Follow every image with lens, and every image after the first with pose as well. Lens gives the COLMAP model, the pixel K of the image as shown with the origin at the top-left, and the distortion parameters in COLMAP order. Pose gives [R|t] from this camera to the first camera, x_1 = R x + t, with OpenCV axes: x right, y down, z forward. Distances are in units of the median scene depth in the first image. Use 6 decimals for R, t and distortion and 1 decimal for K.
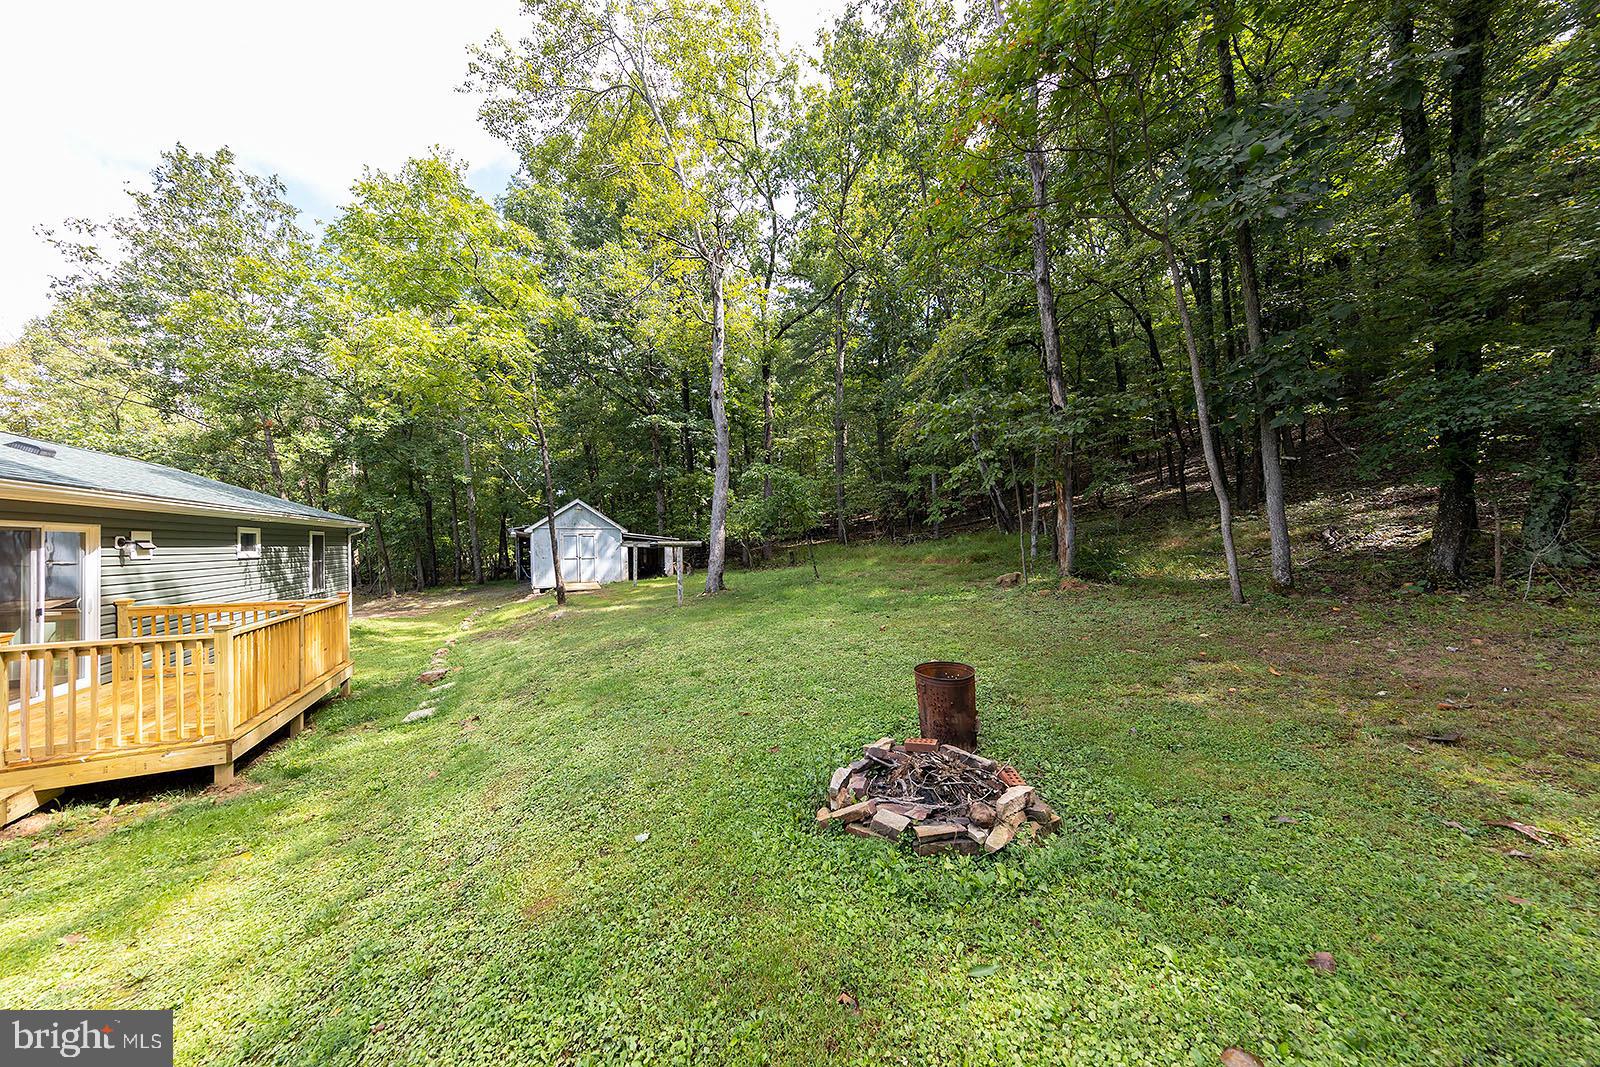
lens RADIAL K [[504.8, 0, 824.1], [0, 504.8, 535.8], [0, 0, 1]] dist [-0.000028, 0.000009]
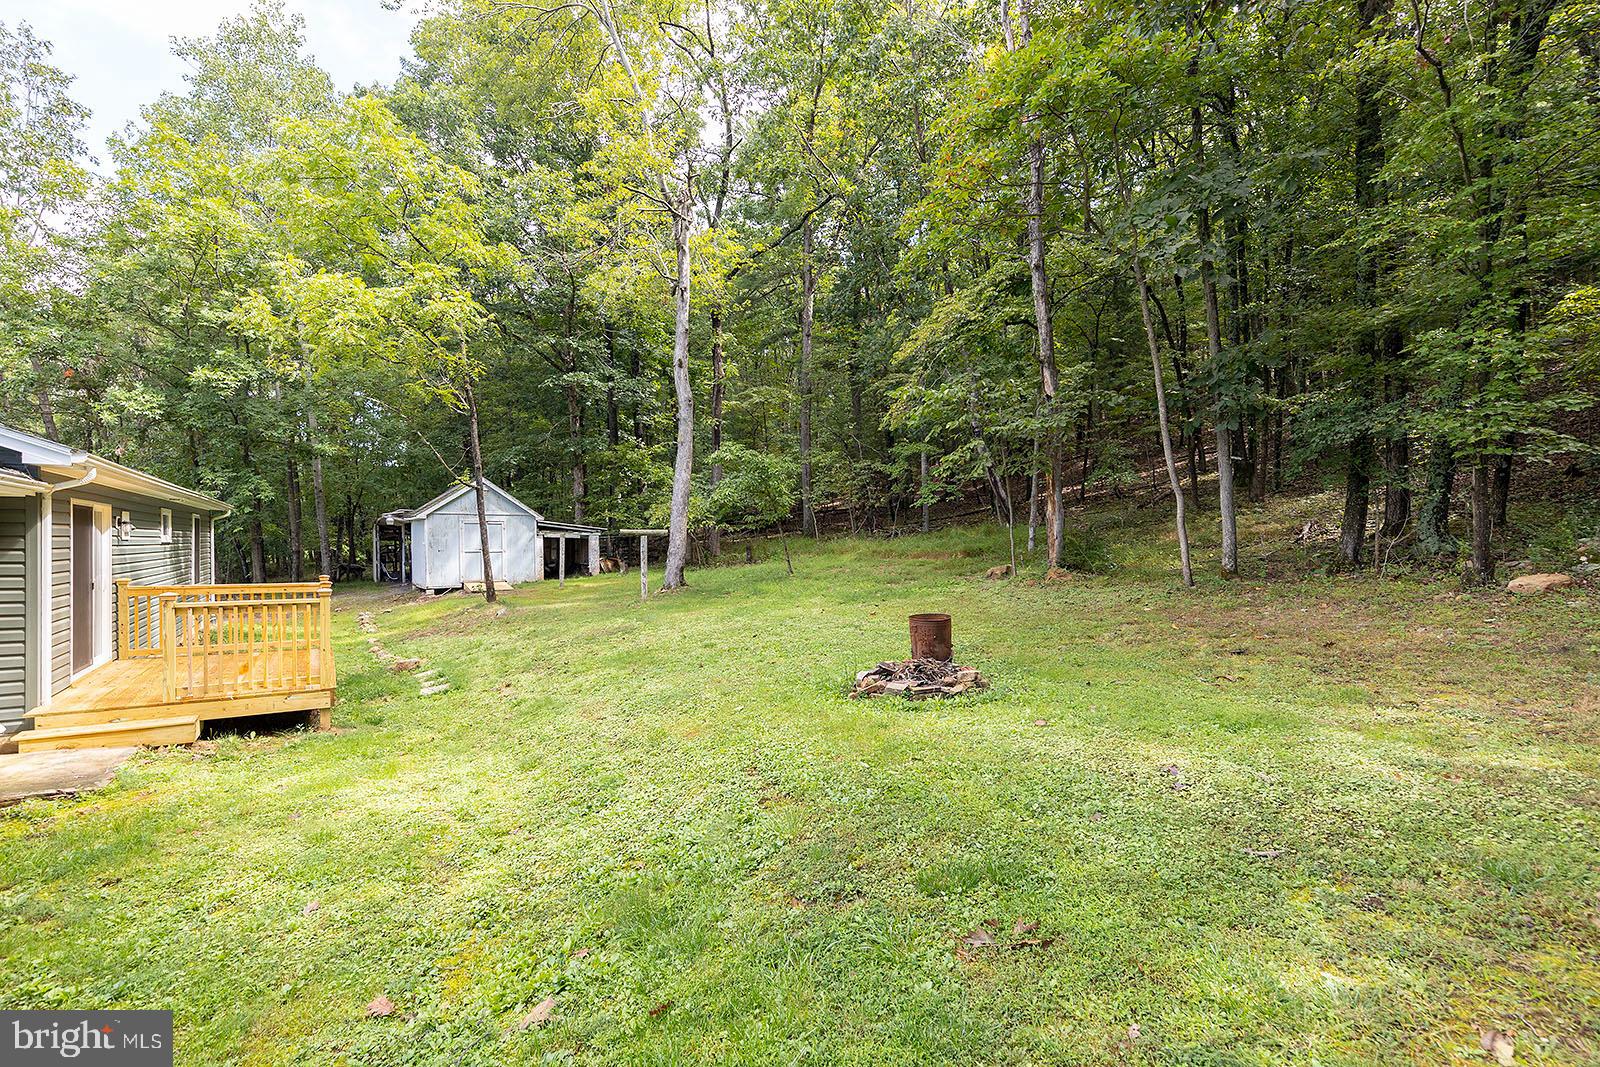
lens RADIAL K [[736.1, 0, 799.0], [0, 736.1, 553.5], [0, 0, 1]] dist [0.001378, 0.000094]
pose [[0.998772, 0.008838, 0.048746, -0.074678], [-0.010393, 0.999442, 0.031742, 0.009349], [-0.048439, -0.032210, 0.998307, -0.336297]]
